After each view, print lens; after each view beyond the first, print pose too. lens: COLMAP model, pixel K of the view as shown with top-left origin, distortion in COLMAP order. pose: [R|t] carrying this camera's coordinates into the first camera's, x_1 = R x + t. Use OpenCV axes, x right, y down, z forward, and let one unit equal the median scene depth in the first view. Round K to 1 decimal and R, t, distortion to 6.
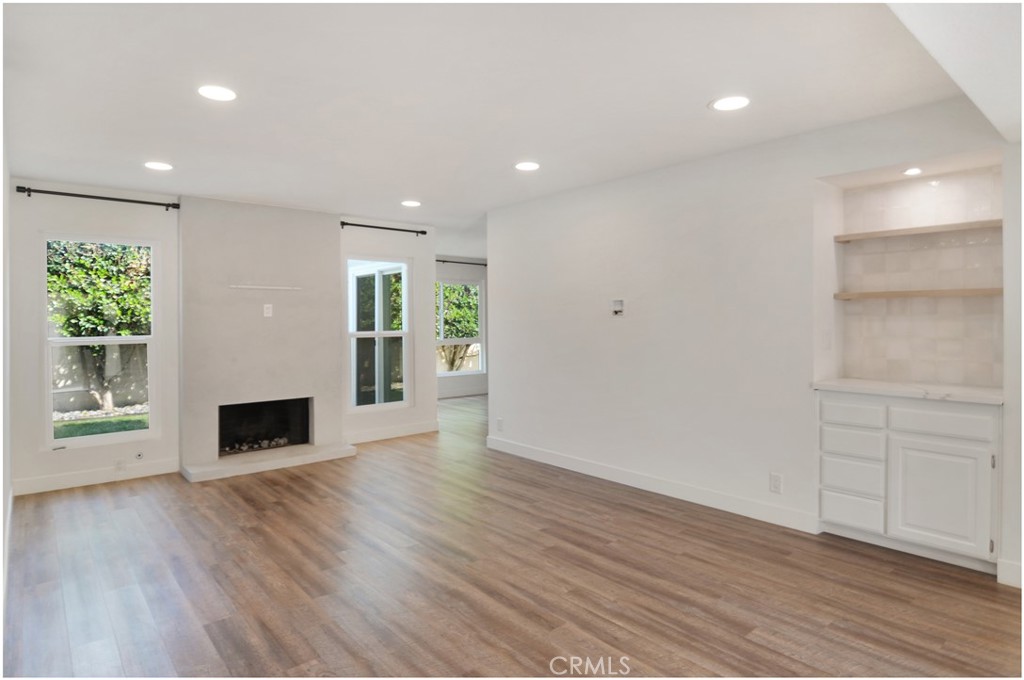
lens RADIAL K [[572.5, 0, 512.8], [0, 572.5, 316.7], [0, 0, 1]] dist [-0.008467, -0.001078]
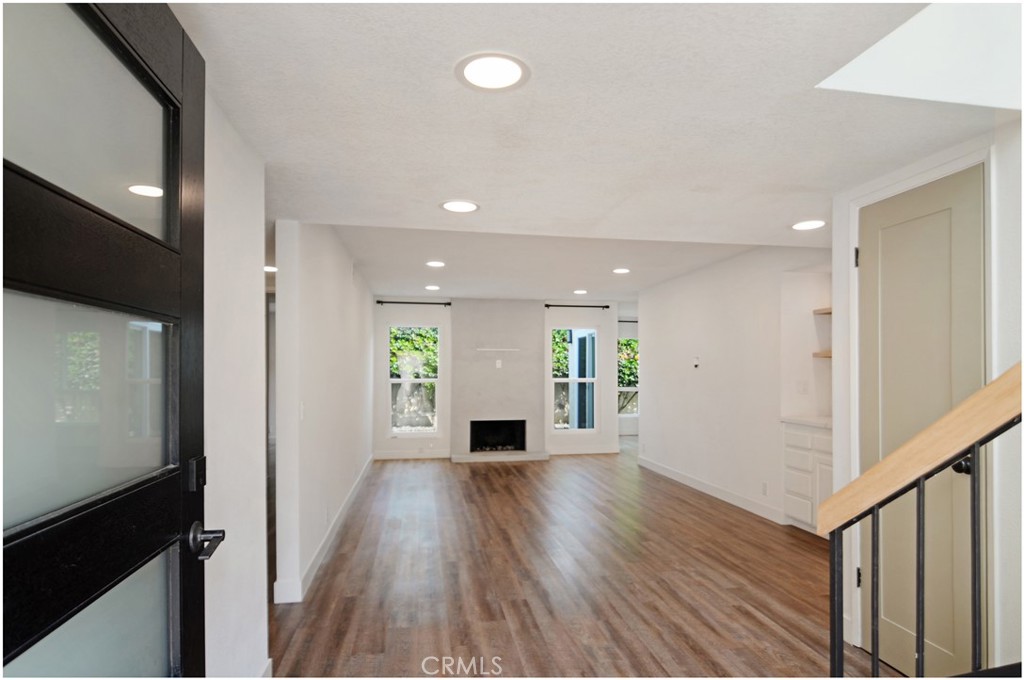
lens RADIAL K [[562.1, 0, 513.9], [0, 562.1, 353.0], [0, 0, 1]] dist [0.020621, -0.000763]
pose [[0.858433, -0.009808, -0.512832, 0.450154], [-0.001946, 0.999748, -0.022377, -0.006557], [0.512922, 0.020207, 0.858197, -0.361501]]
